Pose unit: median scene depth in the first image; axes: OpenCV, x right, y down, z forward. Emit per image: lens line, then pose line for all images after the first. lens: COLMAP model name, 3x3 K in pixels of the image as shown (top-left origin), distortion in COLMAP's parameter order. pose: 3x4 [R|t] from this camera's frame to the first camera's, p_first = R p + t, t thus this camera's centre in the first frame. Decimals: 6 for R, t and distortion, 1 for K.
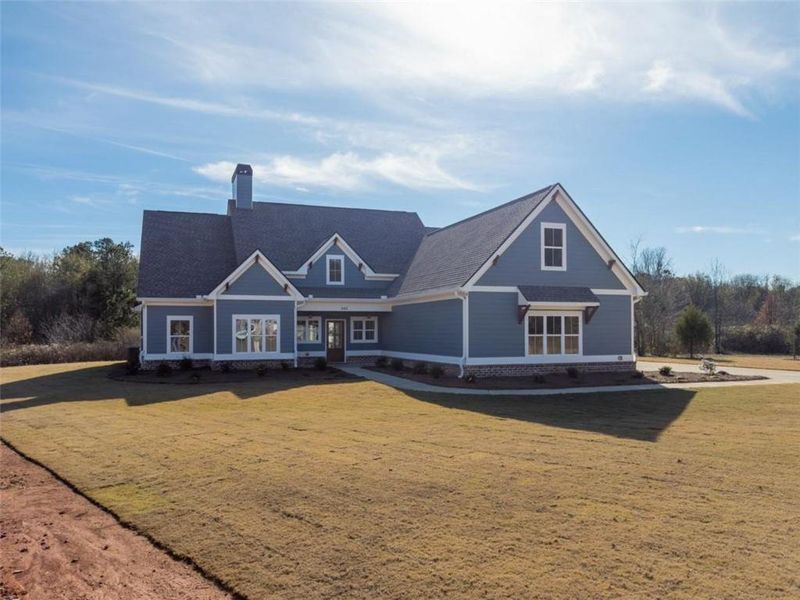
lens RADIAL K [[617.4, 0, 400.0], [0, 617.4, 300.0], [0, 0, 1]] dist [-0.000799, -0.003263]
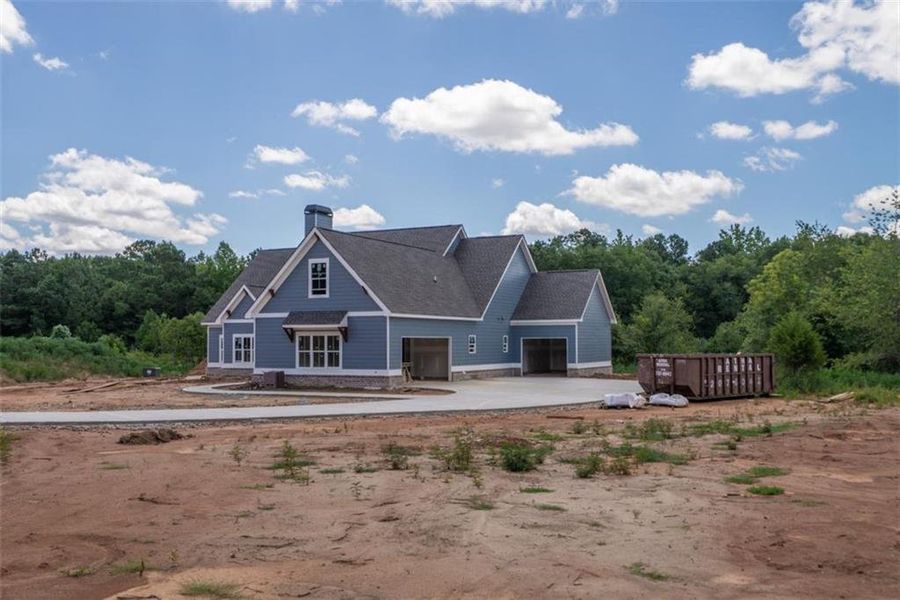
lens RADIAL K [[1026.8, 0, 450.0], [0, 1026.8, 300.0], [0, 0, 1]] dist [-0.011956, -0.014446]
pose [[0.663508, -0.028291, -0.747634, 1.726080], [0.035847, 0.999339, -0.006002, -0.020053], [0.747310, -0.022818, 0.664084, -0.125474]]
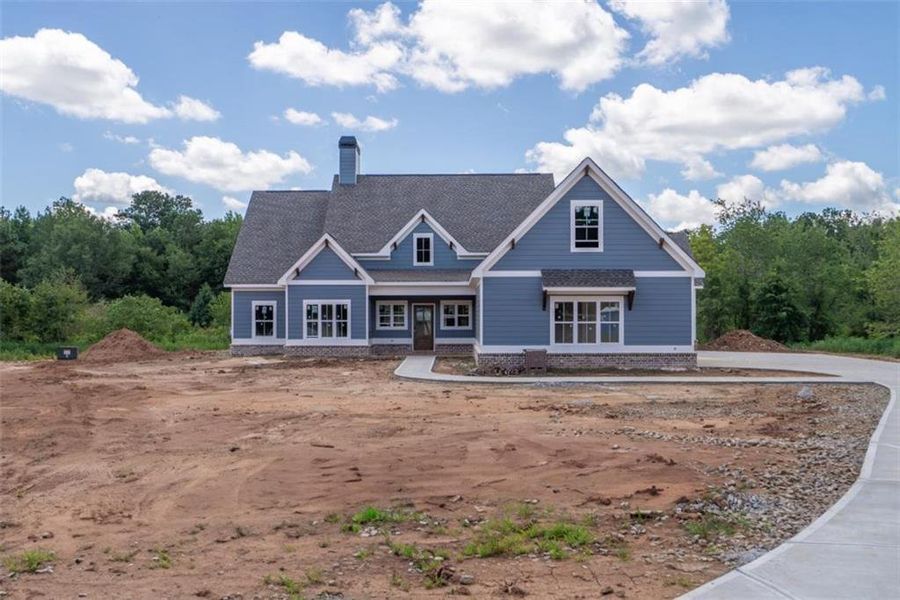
lens RADIAL K [[964.5, 0, 450.0], [0, 964.5, 300.0], [0, 0, 1]] dist [0.000303, 0.007264]
pose [[0.930769, -0.001908, -0.365604, 0.524529], [0.014949, 0.999349, 0.032844, -0.023933], [0.365303, -0.036035, 0.930191, -0.365969]]
